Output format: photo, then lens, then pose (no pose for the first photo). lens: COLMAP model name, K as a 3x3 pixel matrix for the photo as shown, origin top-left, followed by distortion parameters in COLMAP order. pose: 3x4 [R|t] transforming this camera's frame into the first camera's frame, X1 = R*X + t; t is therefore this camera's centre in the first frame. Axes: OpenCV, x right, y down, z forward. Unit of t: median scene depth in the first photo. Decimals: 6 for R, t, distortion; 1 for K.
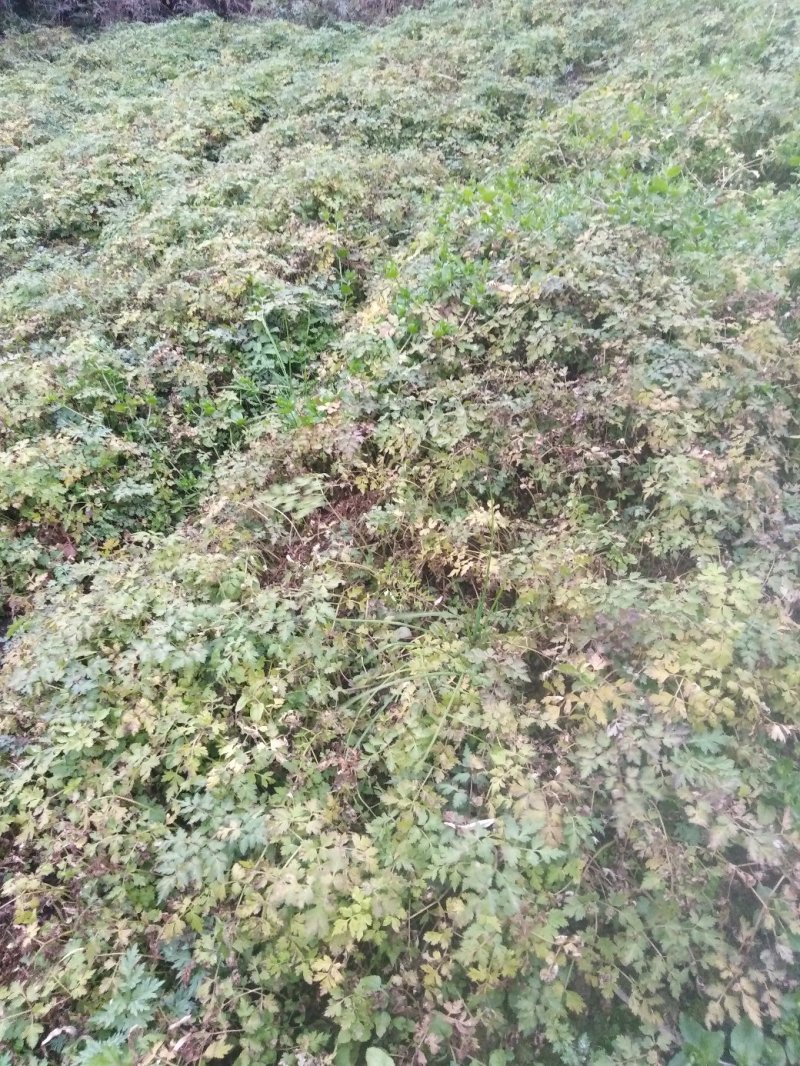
lens RADIAL K [[770.3, 0, 400.0], [0, 770.3, 533.0], [0, 0, 1]] dist [0.013963, 0.011767]
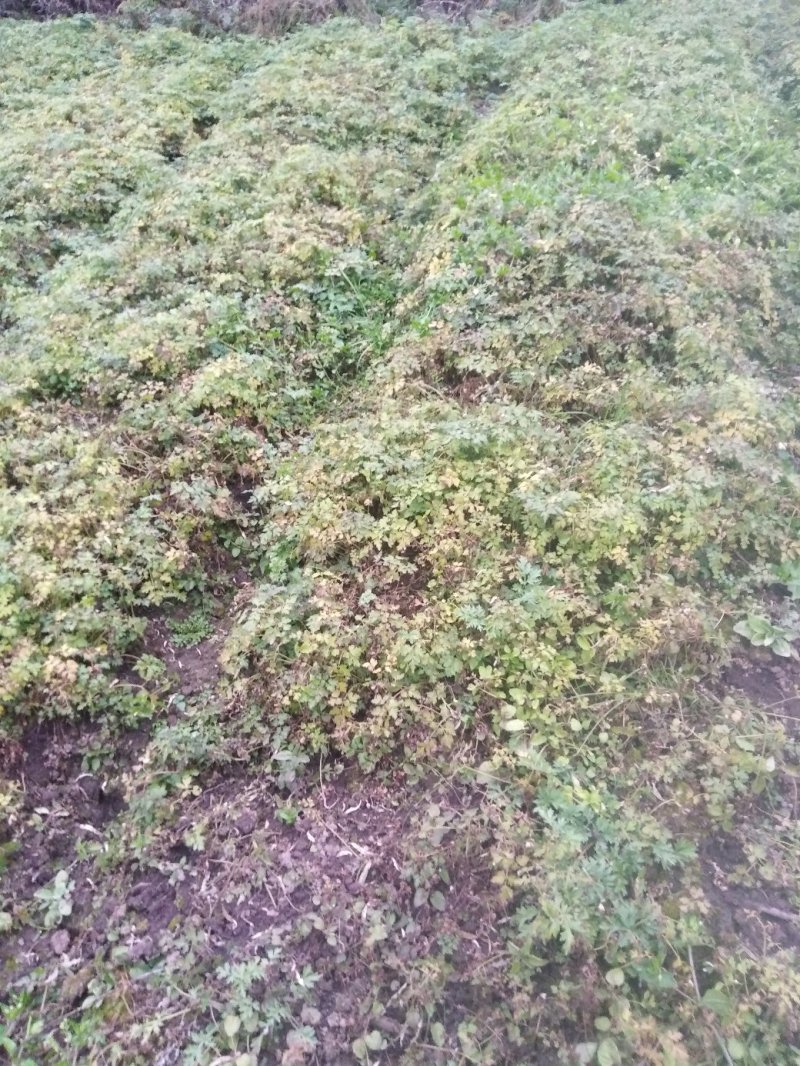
lens RADIAL K [[770.3, 0, 400.0], [0, 770.3, 533.0], [0, 0, 1]] dist [0.013963, 0.011767]
pose [[0.970440, -0.095391, 0.221693, -0.535659], [0.095837, 0.995358, 0.008772, 0.215379], [-0.221500, 0.012734, 0.975077, -0.412940]]
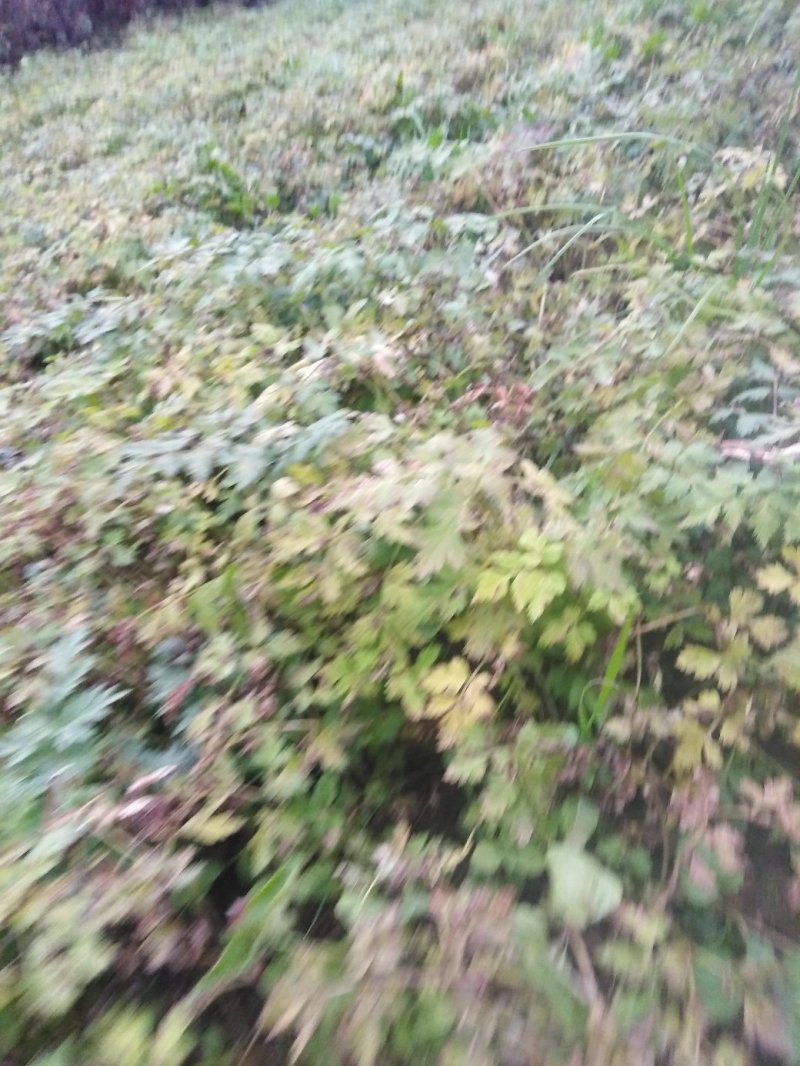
lens RADIAL K [[770.3, 0, 400.0], [0, 770.3, 533.0], [0, 0, 1]] dist [0.013963, 0.011767]
pose [[0.982412, 0.053606, -0.178864, -0.025207], [-0.062745, 0.996977, -0.045830, 0.242369], [0.175867, 0.056246, 0.982806, 0.270485]]
